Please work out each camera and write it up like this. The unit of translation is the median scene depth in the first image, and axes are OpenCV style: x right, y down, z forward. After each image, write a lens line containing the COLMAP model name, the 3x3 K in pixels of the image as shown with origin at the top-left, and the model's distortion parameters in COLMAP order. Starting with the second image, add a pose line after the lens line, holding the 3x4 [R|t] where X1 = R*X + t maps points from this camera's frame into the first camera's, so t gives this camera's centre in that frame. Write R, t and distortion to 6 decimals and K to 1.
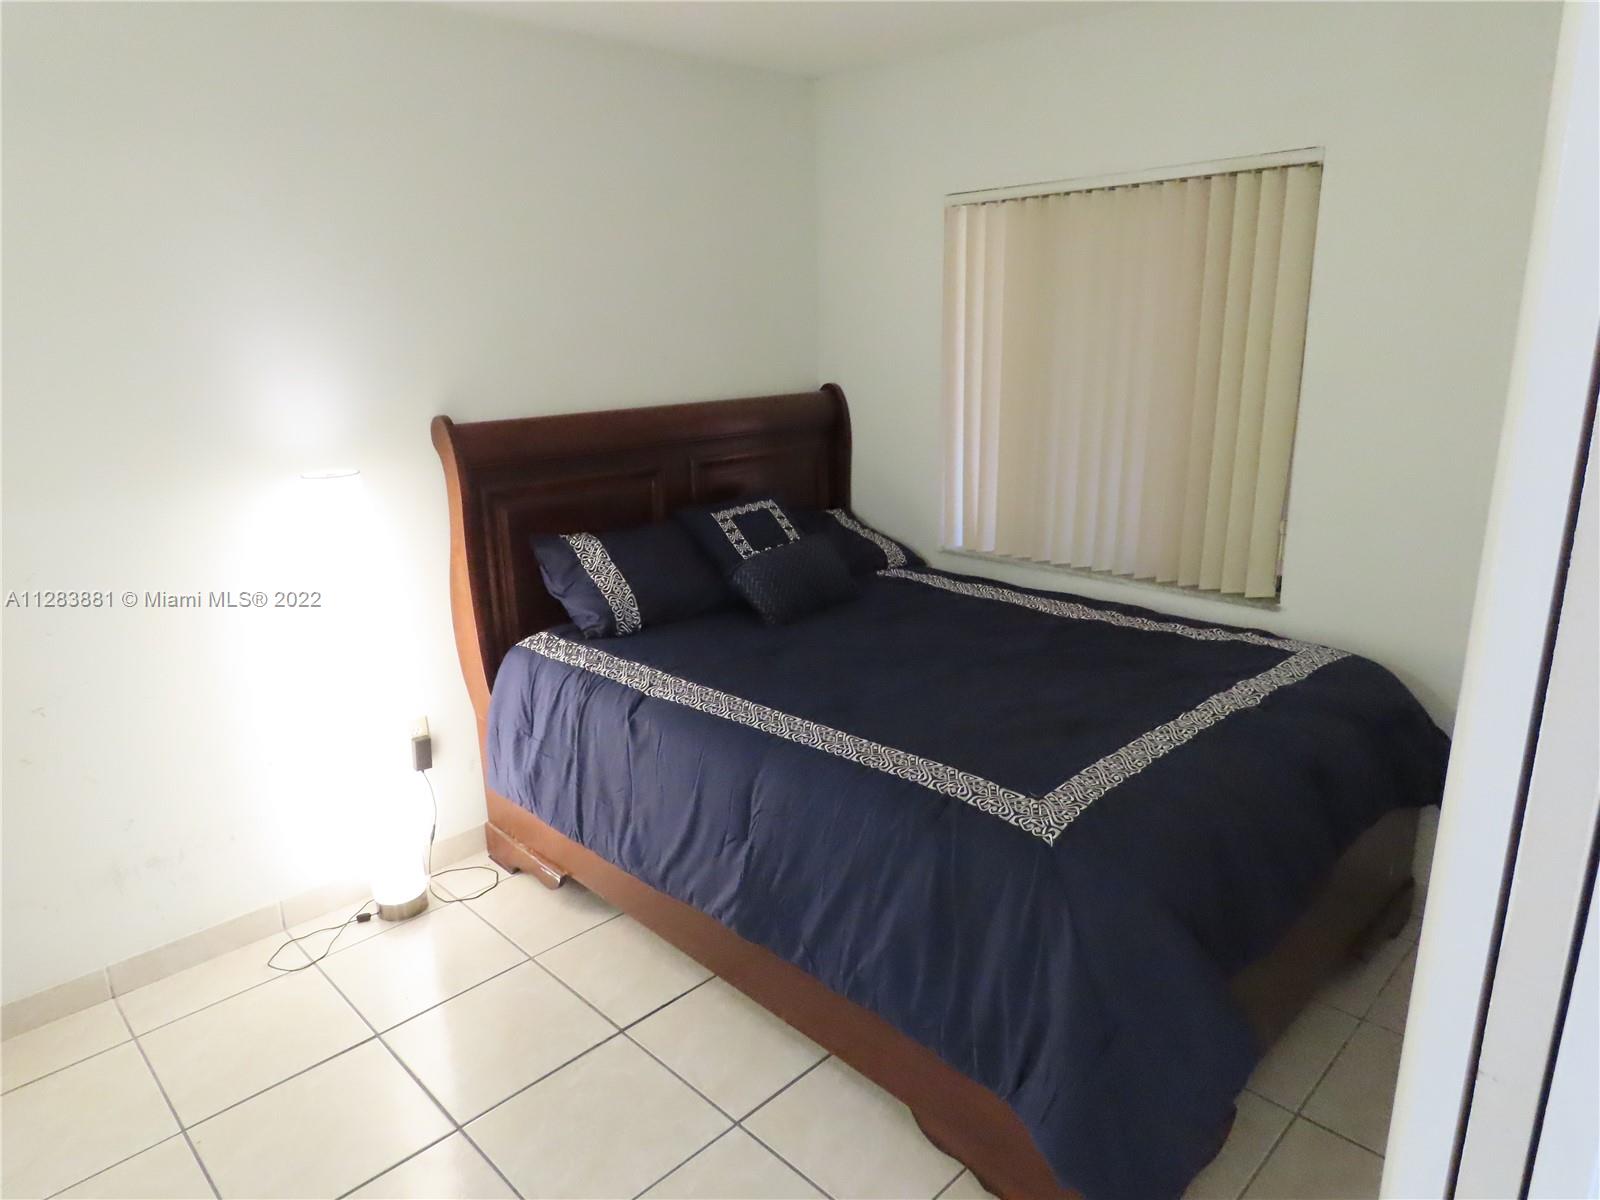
lens RADIAL K [[1013.4, 0, 803.5], [0, 1013.4, 599.6], [0, 0, 1]] dist [-0.006033, -0.002773]
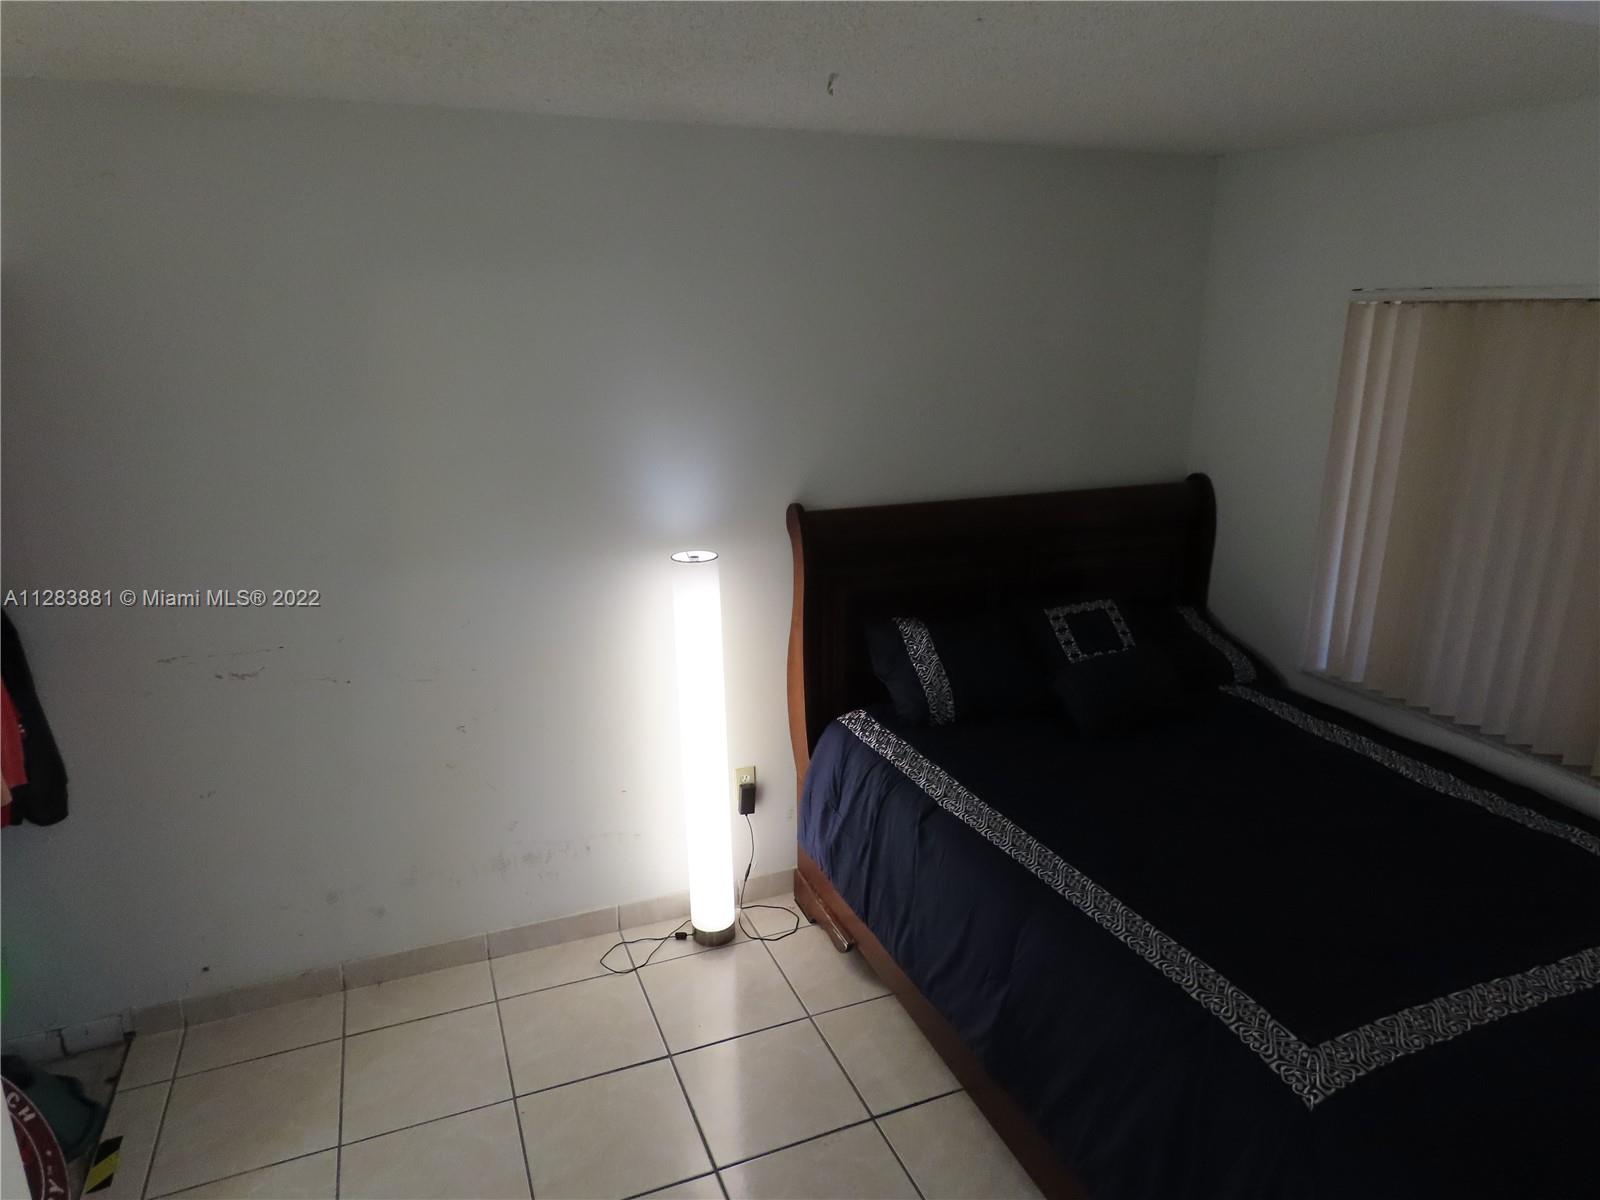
lens RADIAL K [[1013.4, 0, 803.5], [0, 1013.4, 599.6], [0, 0, 1]] dist [-0.006033, -0.002773]
pose [[0.923850, 0.124838, -0.361823, 0.058005], [-0.119697, 0.992132, 0.036687, -0.120718], [0.363556, 0.009416, 0.931525, -0.014592]]
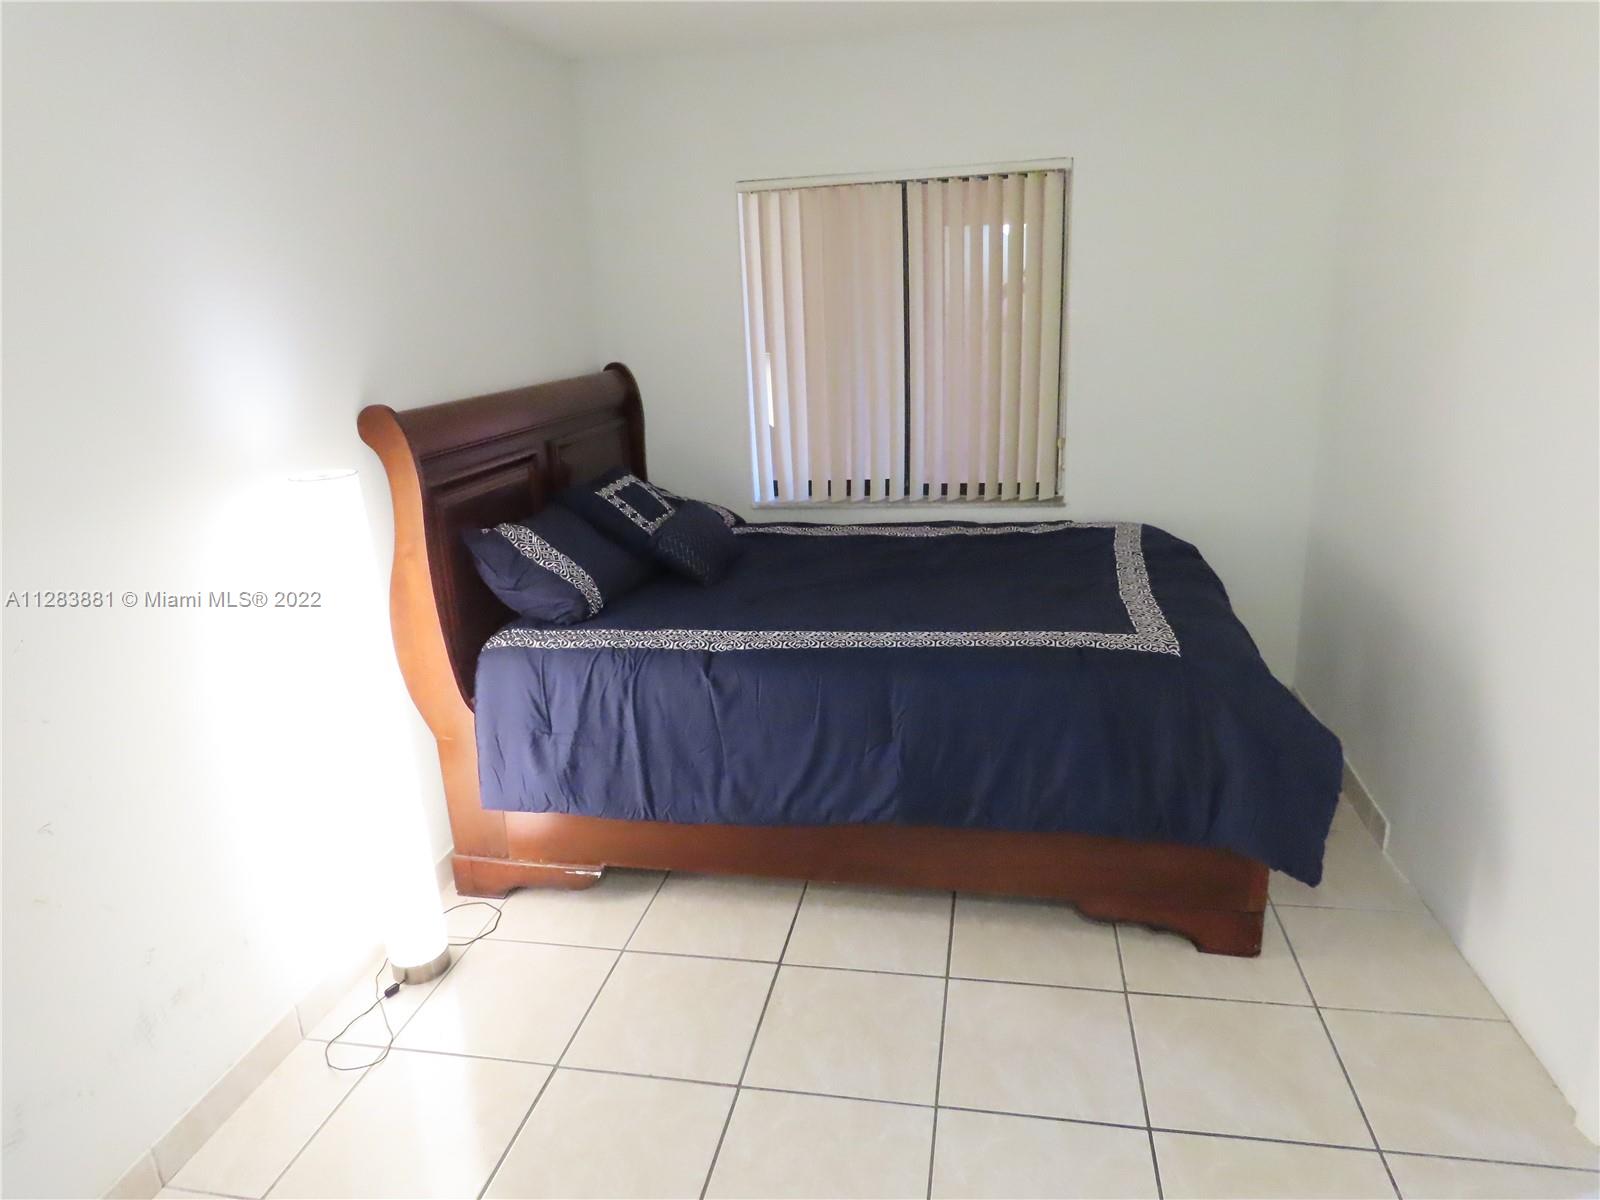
lens RADIAL K [[1013.4, 0, 803.5], [0, 1013.4, 599.6], [0, 0, 1]] dist [-0.006033, -0.002773]
pose [[0.824414, -0.173284, 0.538809, -0.559260], [0.174615, 0.983412, 0.049097, 0.006513], [-0.538378, 0.053608, 0.840996, 0.070816]]
